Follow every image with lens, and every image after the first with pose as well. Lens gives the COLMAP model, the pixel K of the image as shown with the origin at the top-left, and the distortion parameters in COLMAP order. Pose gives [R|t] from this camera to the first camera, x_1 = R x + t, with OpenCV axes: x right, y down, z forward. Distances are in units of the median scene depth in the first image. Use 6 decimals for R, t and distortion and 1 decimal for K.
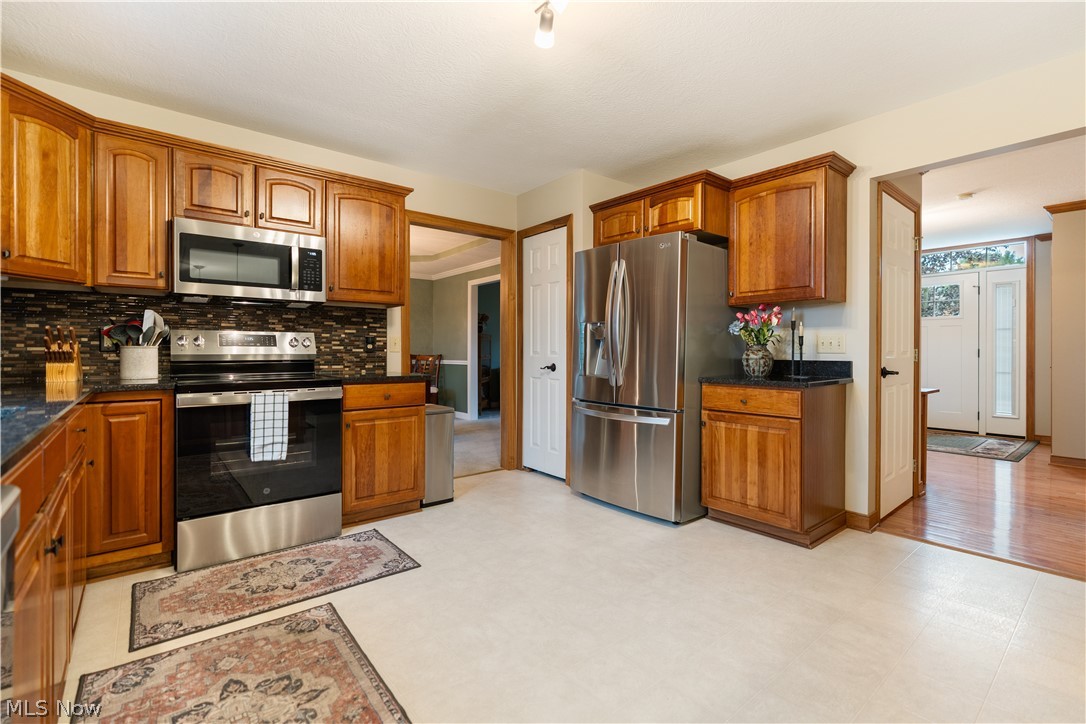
lens RADIAL K [[488.2, 0, 543.0], [0, 488.2, 350.2], [0, 0, 1]] dist [0.001882, 0.000600]
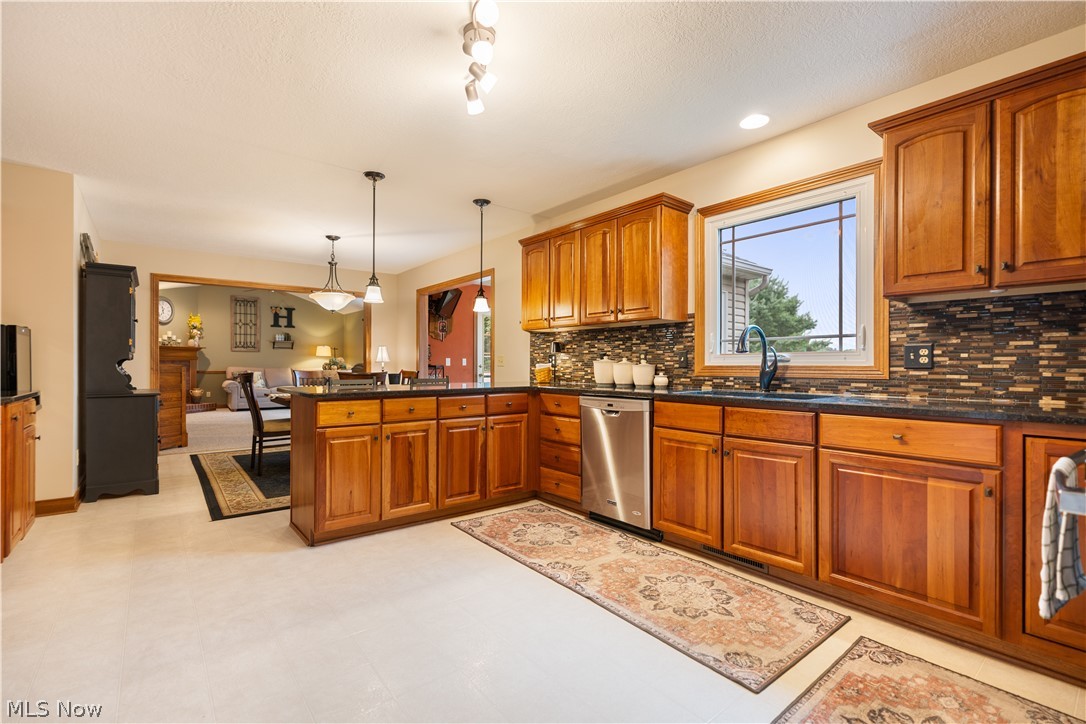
lens RADIAL K [[489.2, 0, 542.2], [0, 489.2, 366.1], [0, 0, 1]] dist [-0.003061, -0.000102]
pose [[-0.999974, -0.005225, 0.004991, -0.080598], [-0.005211, 0.999983, 0.002694, -0.000388], [-0.005005, 0.002668, -0.999984, 1.469650]]
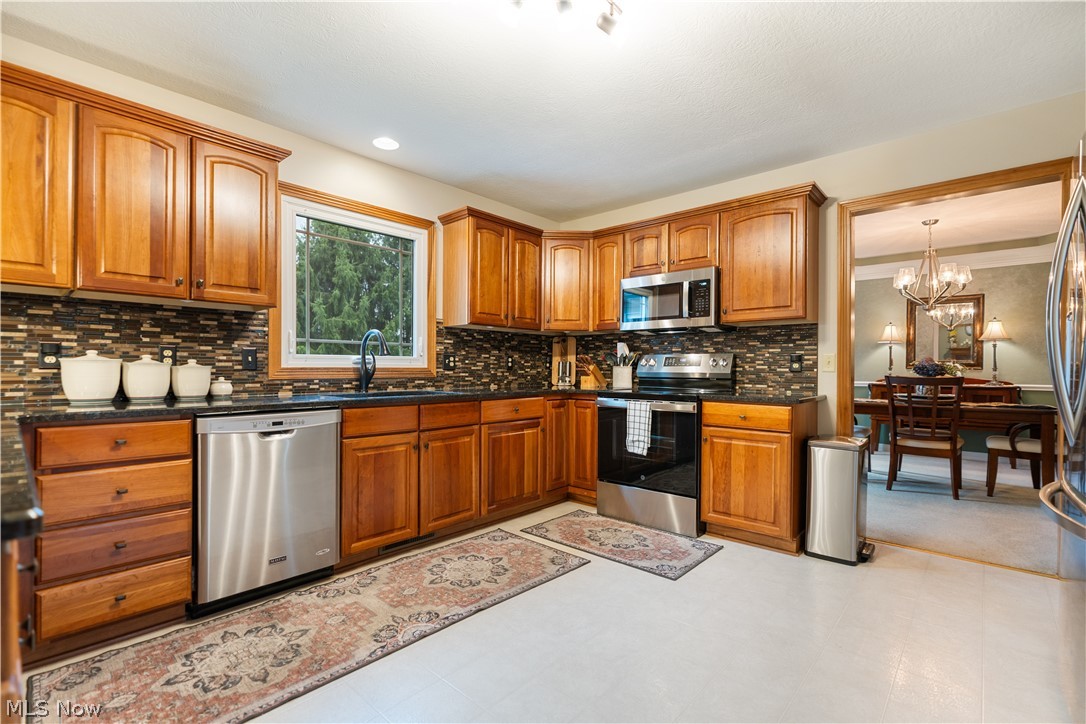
lens RADIAL K [[489.2, 0, 542.2], [0, 489.2, 366.1], [0, 0, 1]] dist [-0.003061, -0.000102]
pose [[0.149305, -0.007006, -0.988766, 0.703282], [-0.003767, 0.999964, -0.007655, 0.003068], [0.988784, 0.004868, 0.149274, 0.556702]]
